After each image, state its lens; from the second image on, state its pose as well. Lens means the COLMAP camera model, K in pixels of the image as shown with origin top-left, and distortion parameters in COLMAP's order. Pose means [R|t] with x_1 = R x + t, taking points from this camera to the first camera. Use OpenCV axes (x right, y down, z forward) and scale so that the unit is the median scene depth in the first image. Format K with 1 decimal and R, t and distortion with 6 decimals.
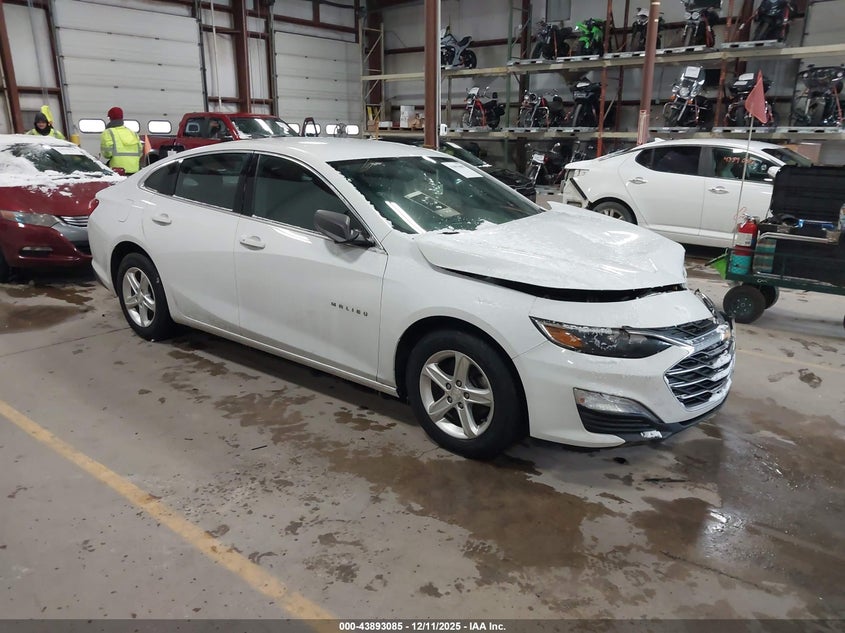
lens RADIAL K [[628.0, 0, 405.5], [0, 628.0, 316.0], [0, 0, 1]] dist [0.004951, 0.000742]
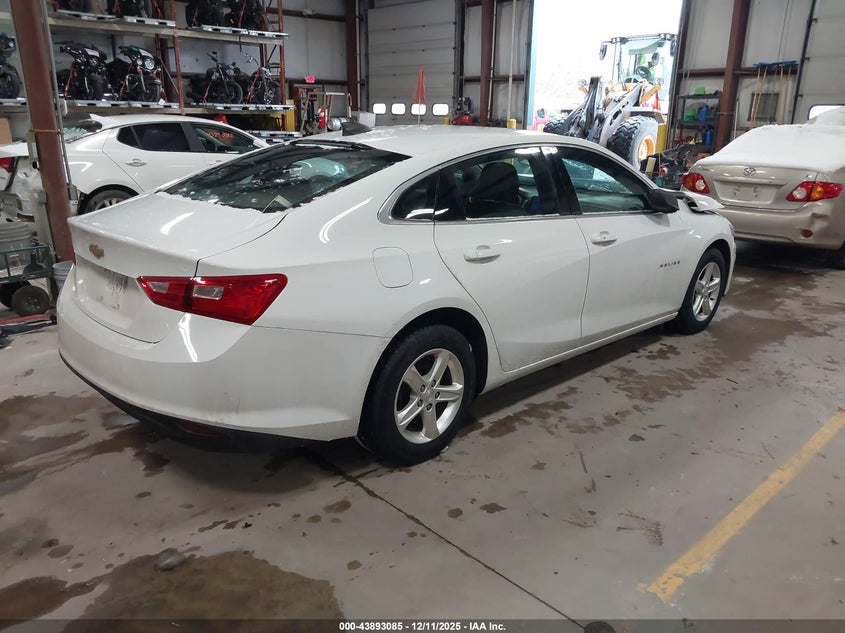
lens RADIAL K [[647.0, 0, 415.0], [0, 647.0, 342.3], [0, 0, 1]] dist [-0.005773, -0.003737]
pose [[0.137602, -0.324702, 0.935753, -1.268602], [0.256771, 0.924137, 0.282913, -0.326056], [-0.956626, 0.201345, 0.210537, 1.124417]]
